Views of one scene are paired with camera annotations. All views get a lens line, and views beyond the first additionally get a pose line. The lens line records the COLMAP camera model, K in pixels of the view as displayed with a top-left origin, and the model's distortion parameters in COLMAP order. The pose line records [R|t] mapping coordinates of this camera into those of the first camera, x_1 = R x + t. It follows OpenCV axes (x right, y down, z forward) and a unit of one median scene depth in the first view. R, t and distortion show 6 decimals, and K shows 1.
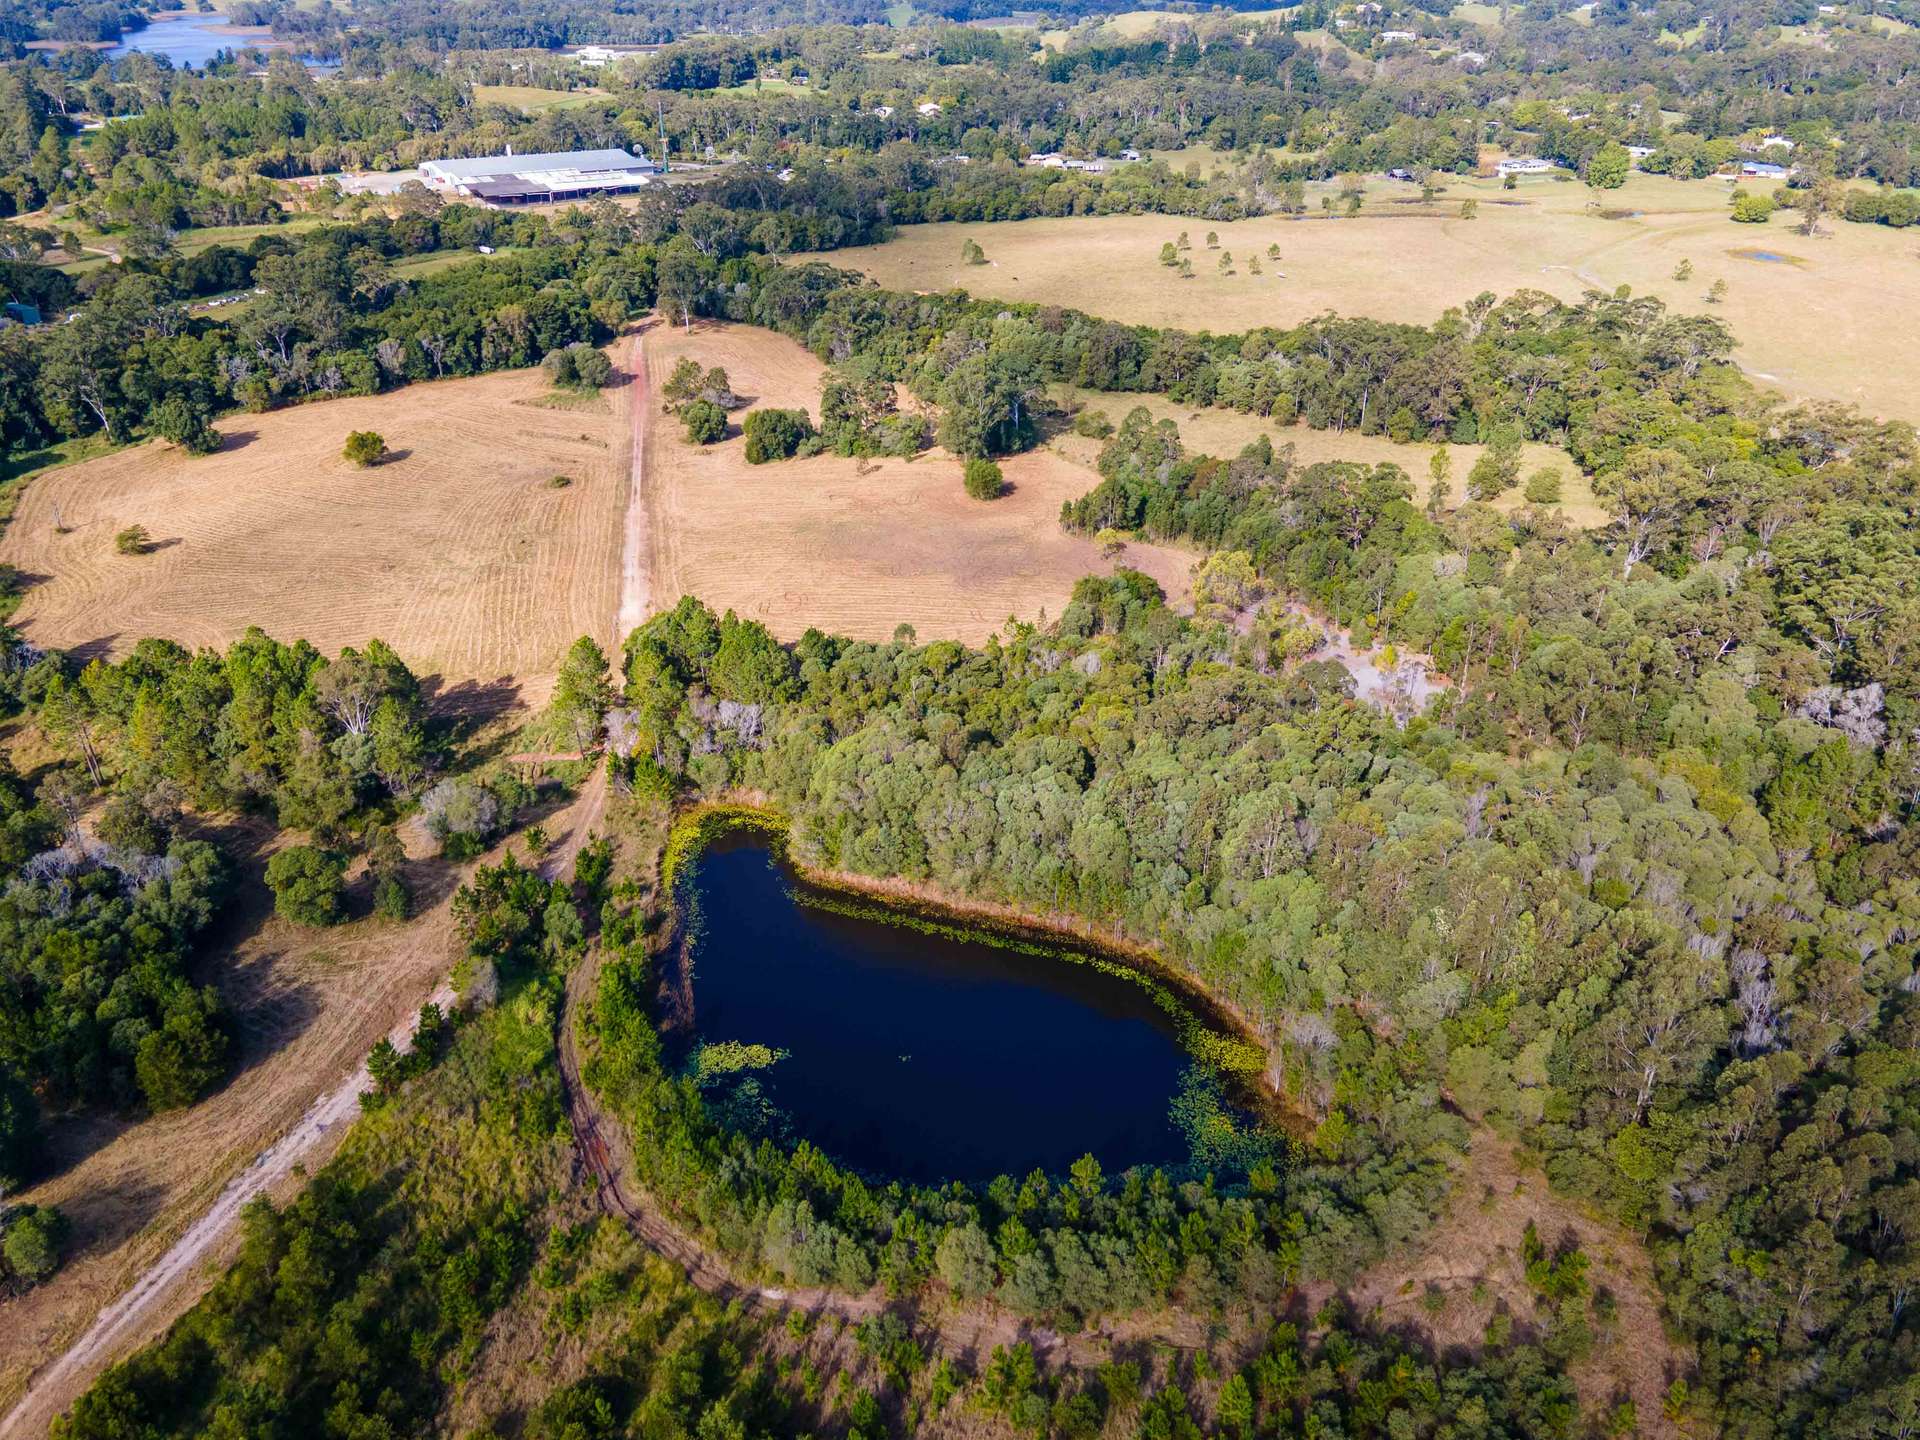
lens RADIAL K [[1406.7, 0, 974.2], [0, 1406.7, 720.0], [0, 0, 1]] dist [0.031862, 0.028538]
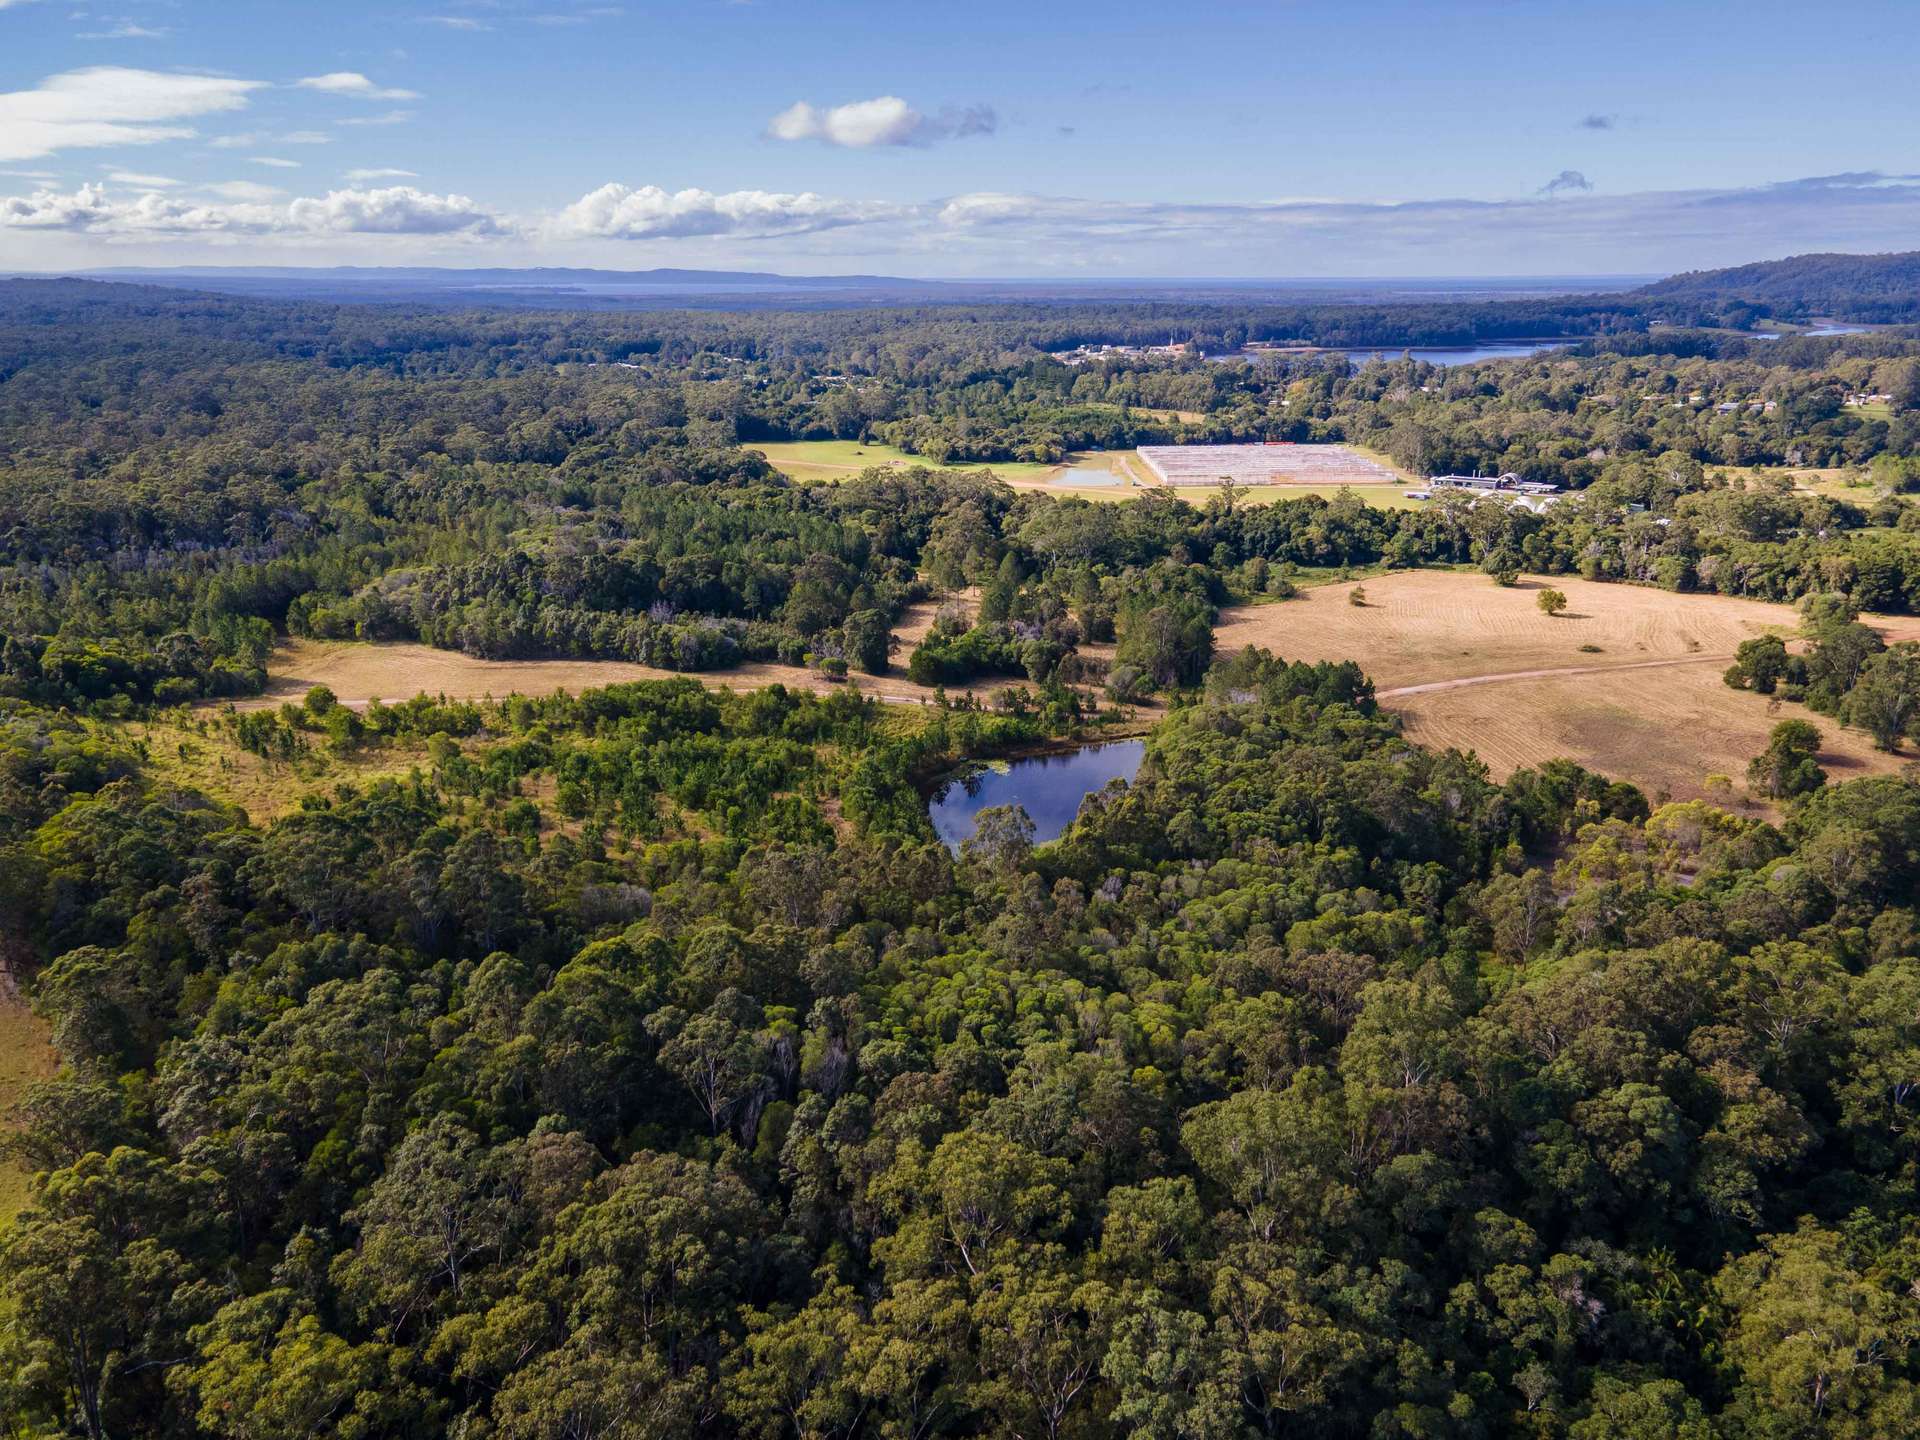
lens RADIAL K [[1406.7, 0, 969.7], [0, 1406.7, 714.0], [0, 0, 1]] dist [0.031862, 0.028538]
pose [[0.164467, 0.296138, -0.940879, 0.661097], [-0.469847, 0.862222, 0.189251, -0.075950], [0.867291, 0.410944, 0.280947, 0.138586]]
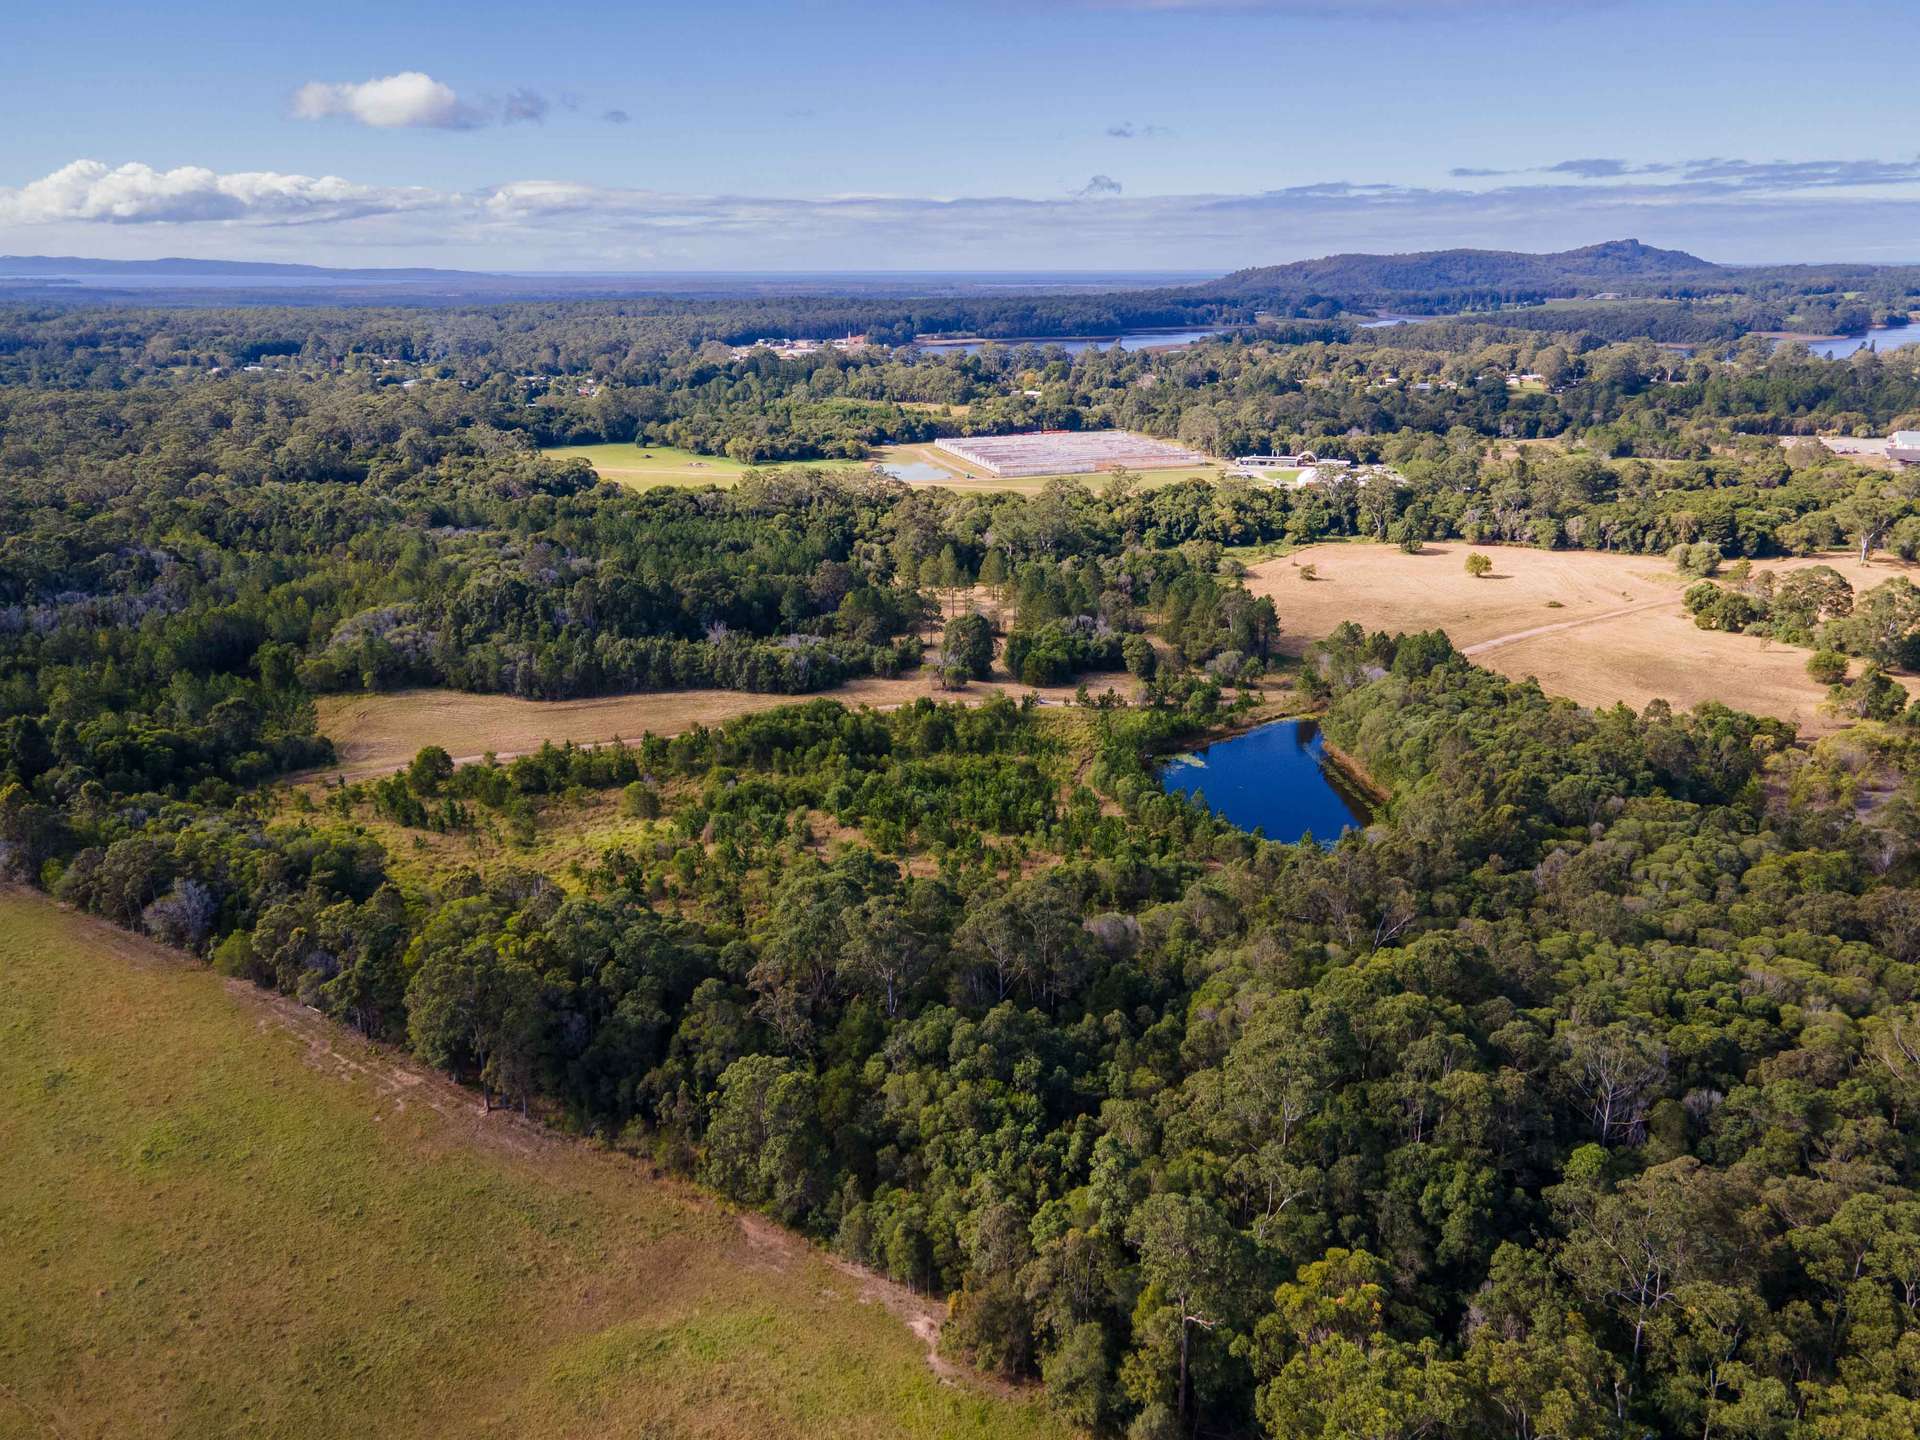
lens RADIAL K [[1406.7, 0, 968.8], [0, 1406.7, 705.8], [0, 0, 1]] dist [0.031862, 0.028538]
pose [[0.443175, 0.267659, -0.855544, 0.543685], [-0.425383, 0.902879, 0.062118, 0.066745], [0.789079, 0.336404, 0.513991, -0.126293]]
